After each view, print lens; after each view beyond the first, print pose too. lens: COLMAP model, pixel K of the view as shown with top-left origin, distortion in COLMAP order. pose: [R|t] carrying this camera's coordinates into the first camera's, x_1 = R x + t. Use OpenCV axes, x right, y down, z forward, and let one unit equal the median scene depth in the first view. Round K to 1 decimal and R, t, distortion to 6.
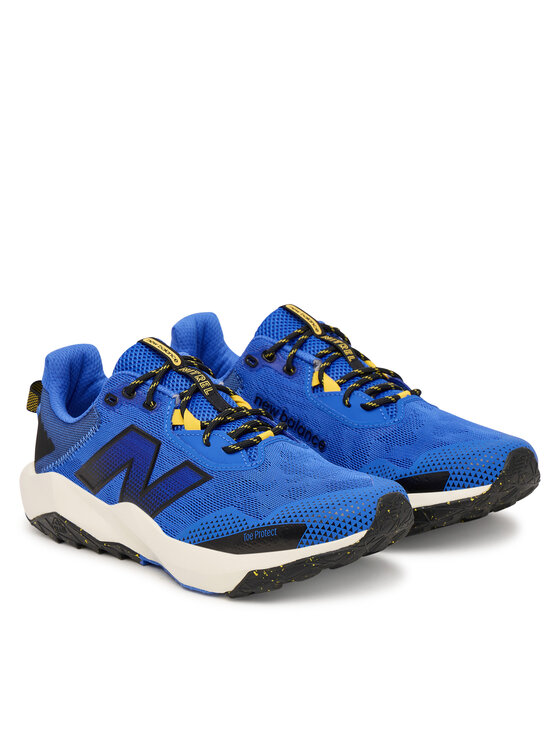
lens RADIAL K [[2198.8, 0, 279.8], [0, 2198.8, 372.8], [0, 0, 1]] dist [-0.044602, 0.000000]
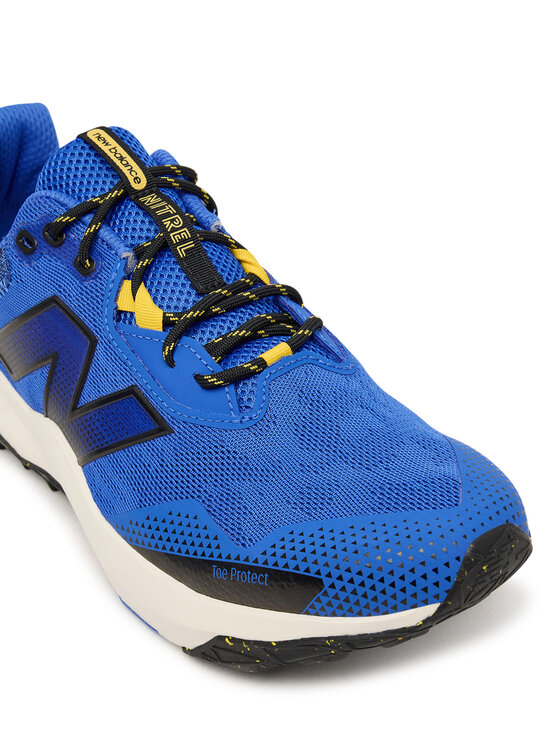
lens RADIAL K [[1217.8, 0, 320.7], [0, 1217.8, 384.4], [0, 0, 1]] dist [-0.105915, 0.000000]
pose [[0.993394, 0.081265, -0.081025, 0.029600], [-0.043009, 0.918248, 0.393664, -0.083330], [0.106392, -0.387579, 0.915677, 0.713794]]
